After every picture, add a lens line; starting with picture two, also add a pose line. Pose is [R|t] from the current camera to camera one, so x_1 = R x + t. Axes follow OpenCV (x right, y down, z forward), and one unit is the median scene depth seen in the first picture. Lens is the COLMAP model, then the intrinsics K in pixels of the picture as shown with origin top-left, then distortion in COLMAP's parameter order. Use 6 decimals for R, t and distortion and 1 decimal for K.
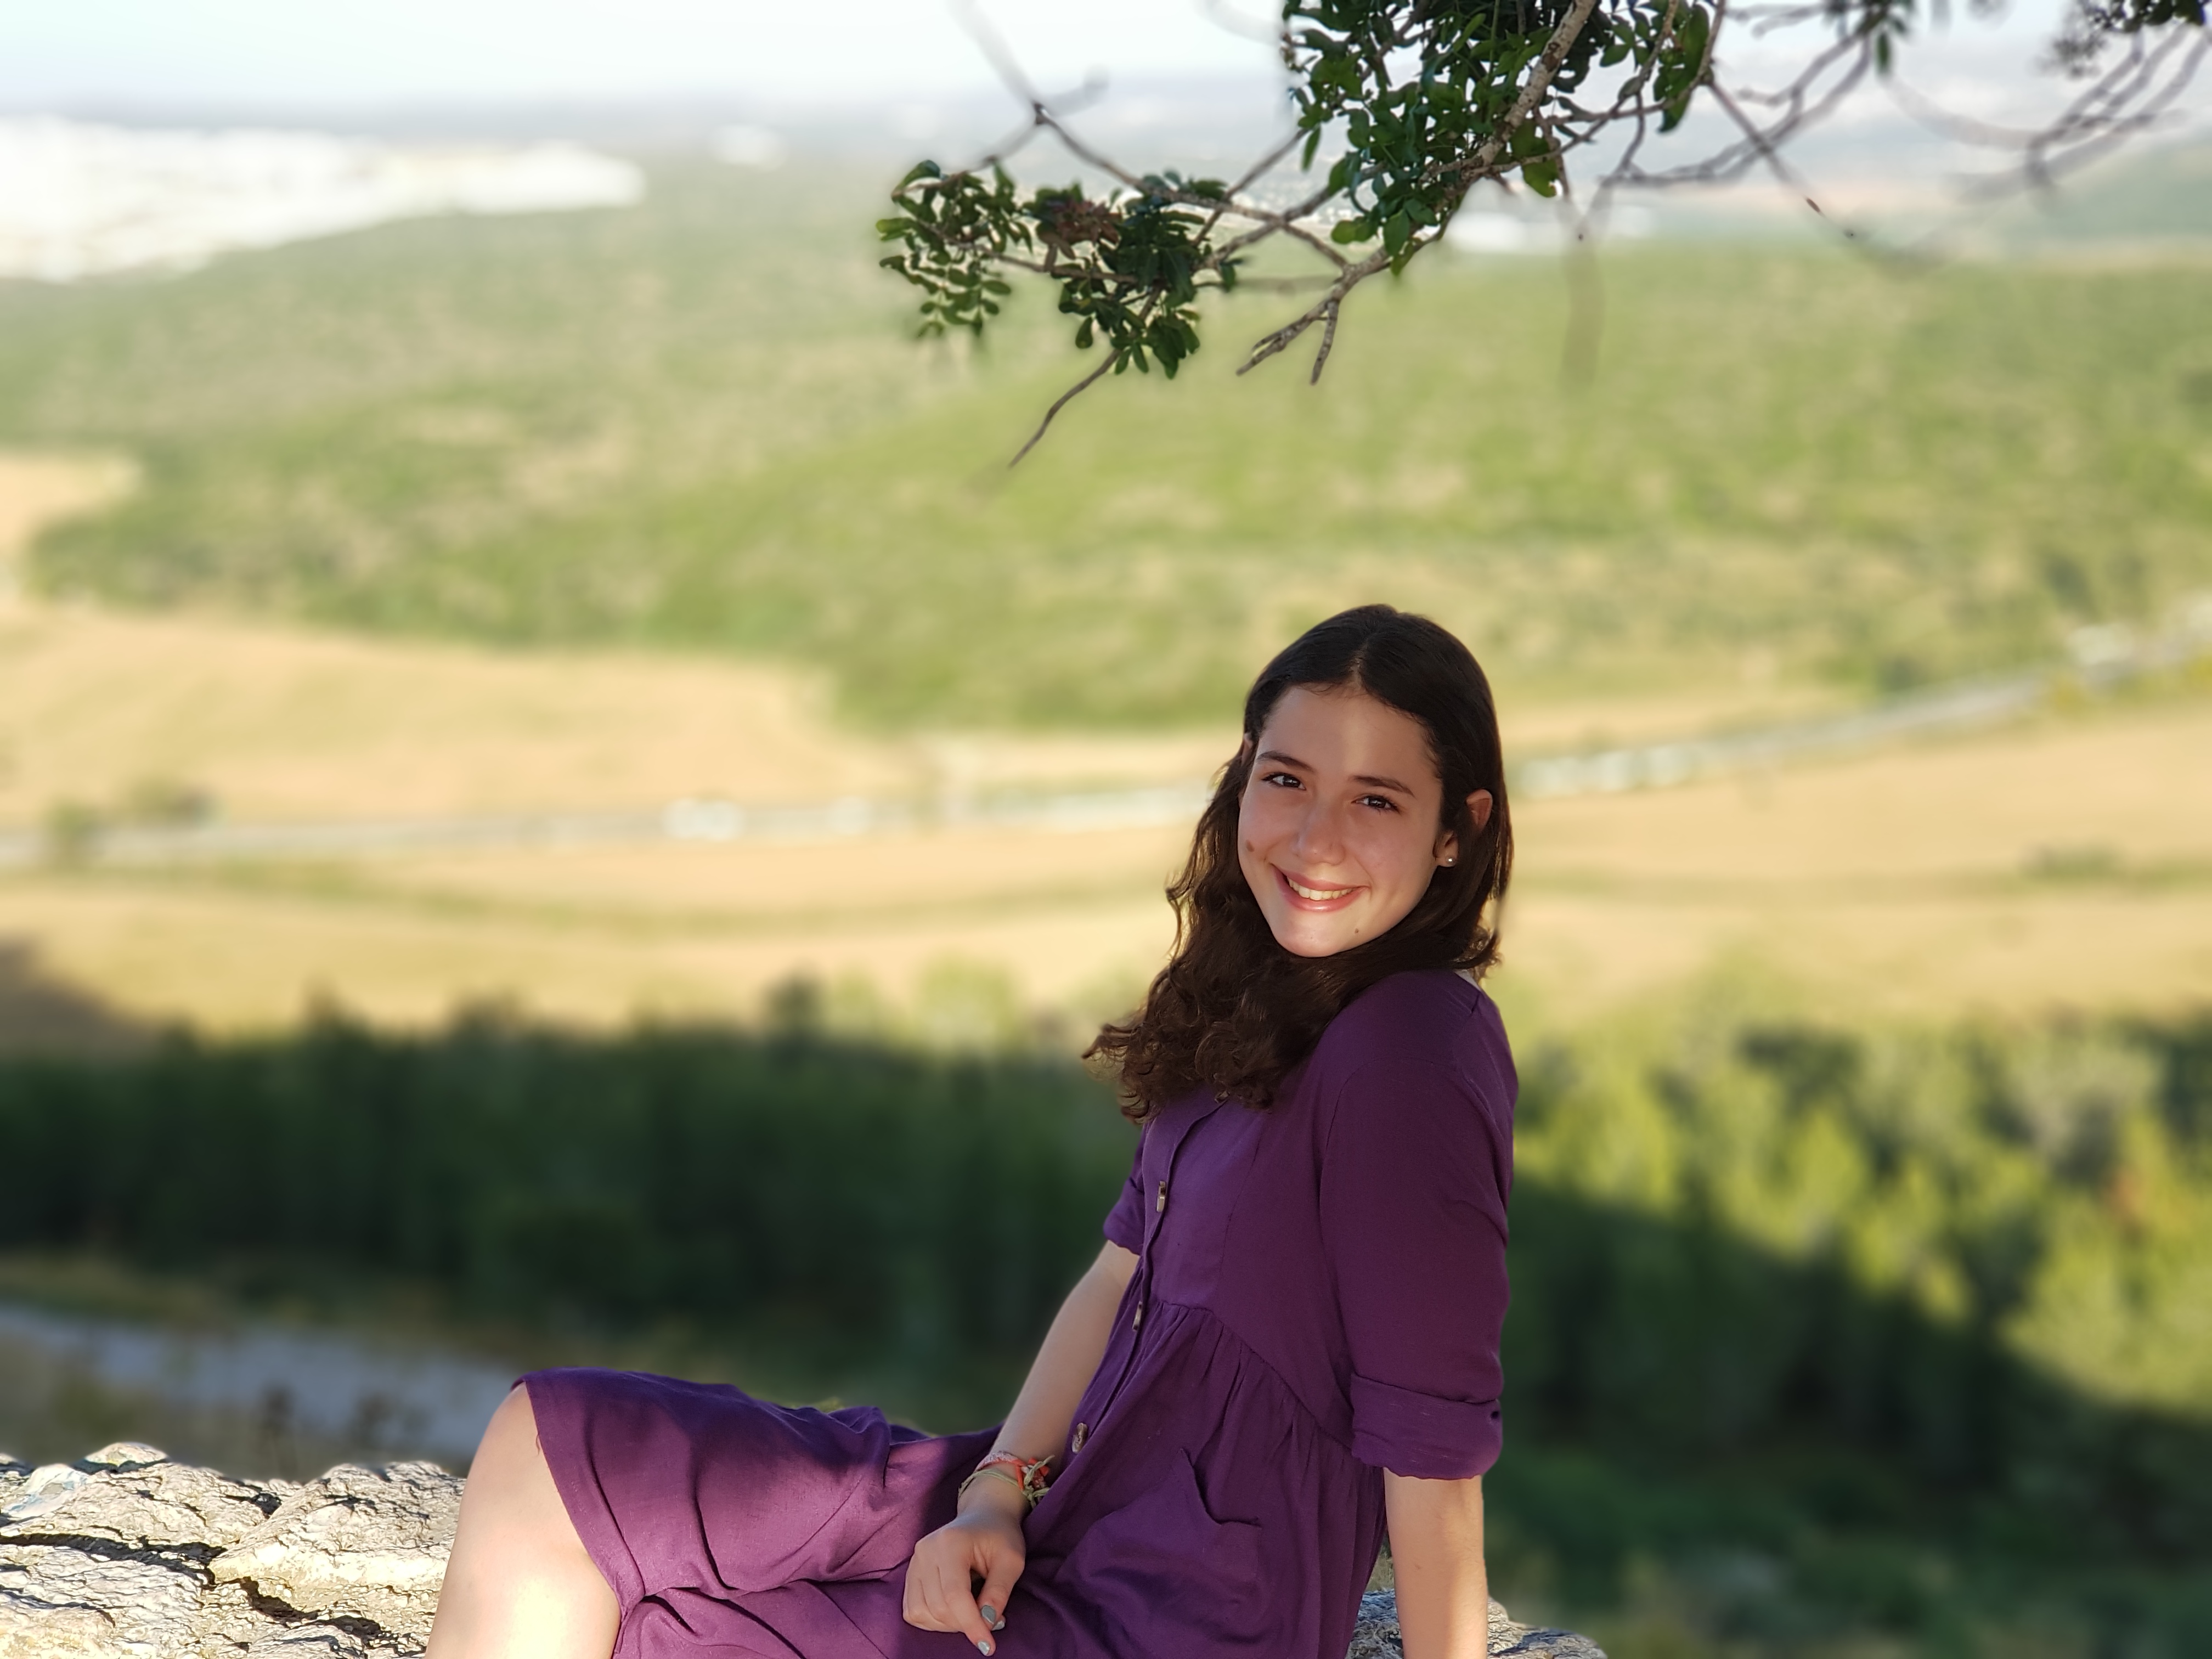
lens RADIAL K [[3366.2, 0, 1106.0], [0, 3366.2, 829.5], [0, 0, 1]] dist [0.116944, -0.190077]
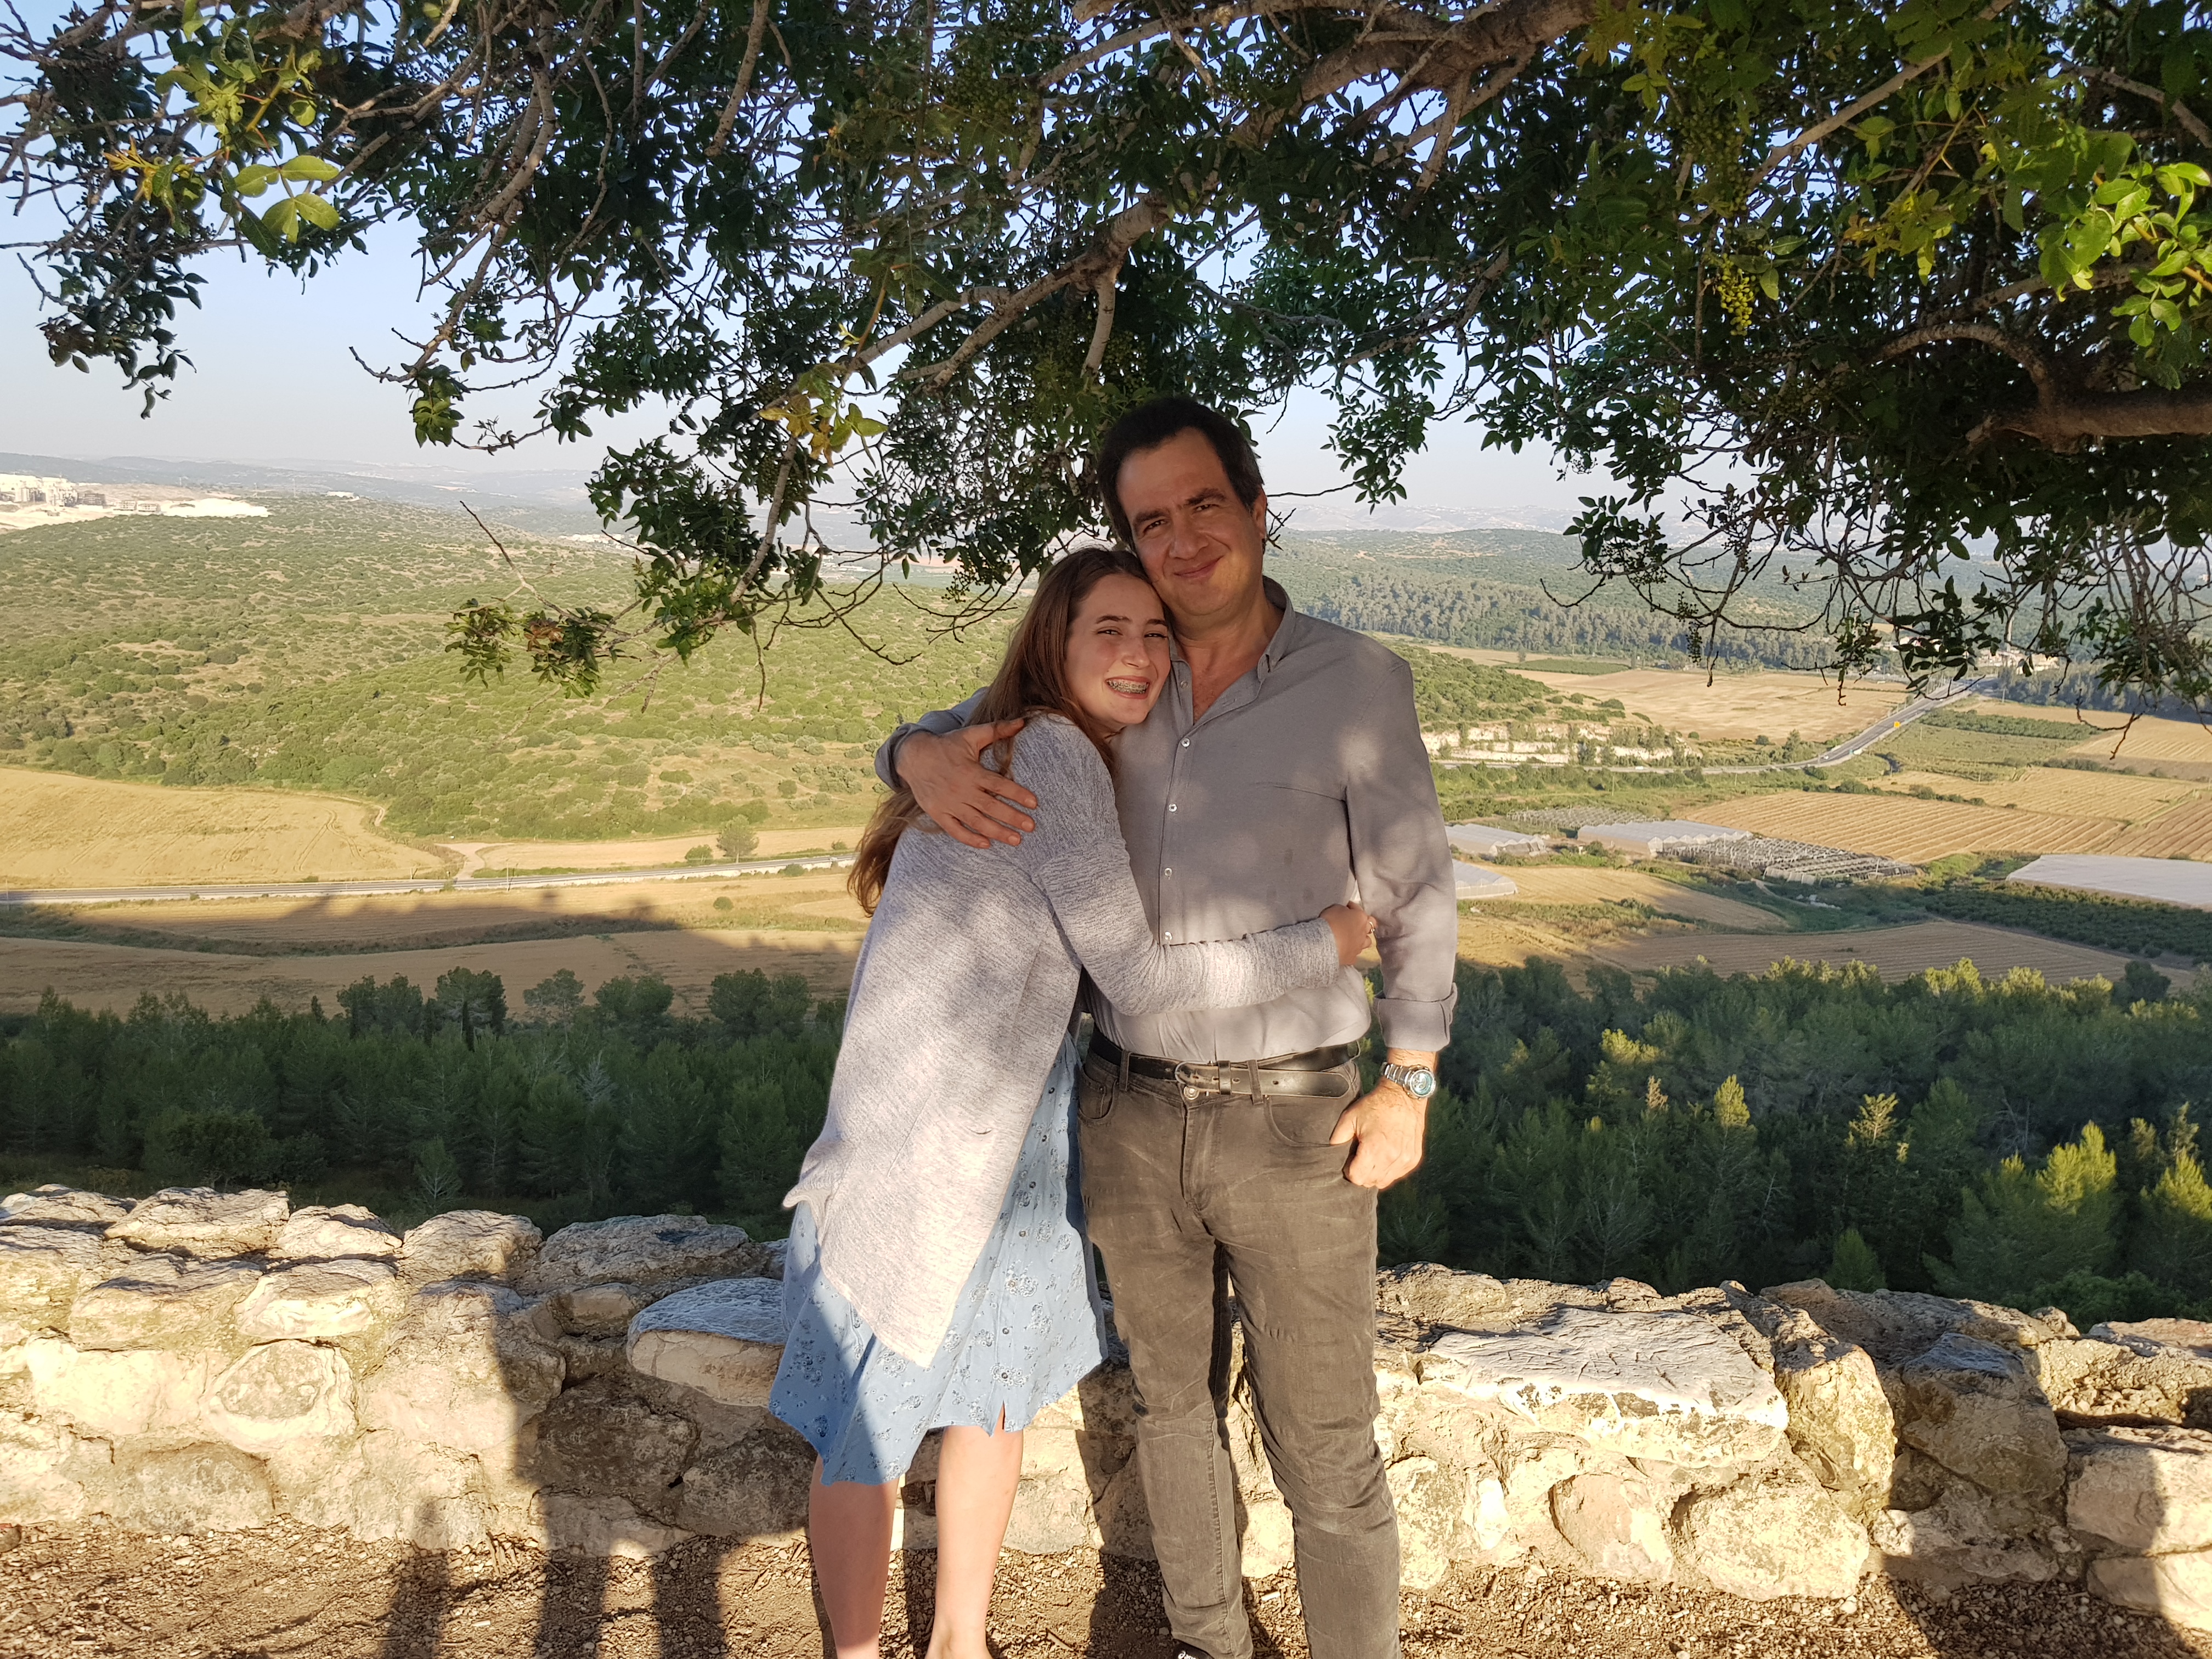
lens RADIAL K [[1822.6, 0, 1094.0], [0, 1822.6, 809.7], [0, 0, 1]] dist [0.092945, -0.161973]
pose [[0.959735, 0.023190, 0.279949, 0.005511], [-0.009642, 0.998719, -0.049673, 0.000822], [-0.280743, 0.044974, 0.958729, -0.297078]]
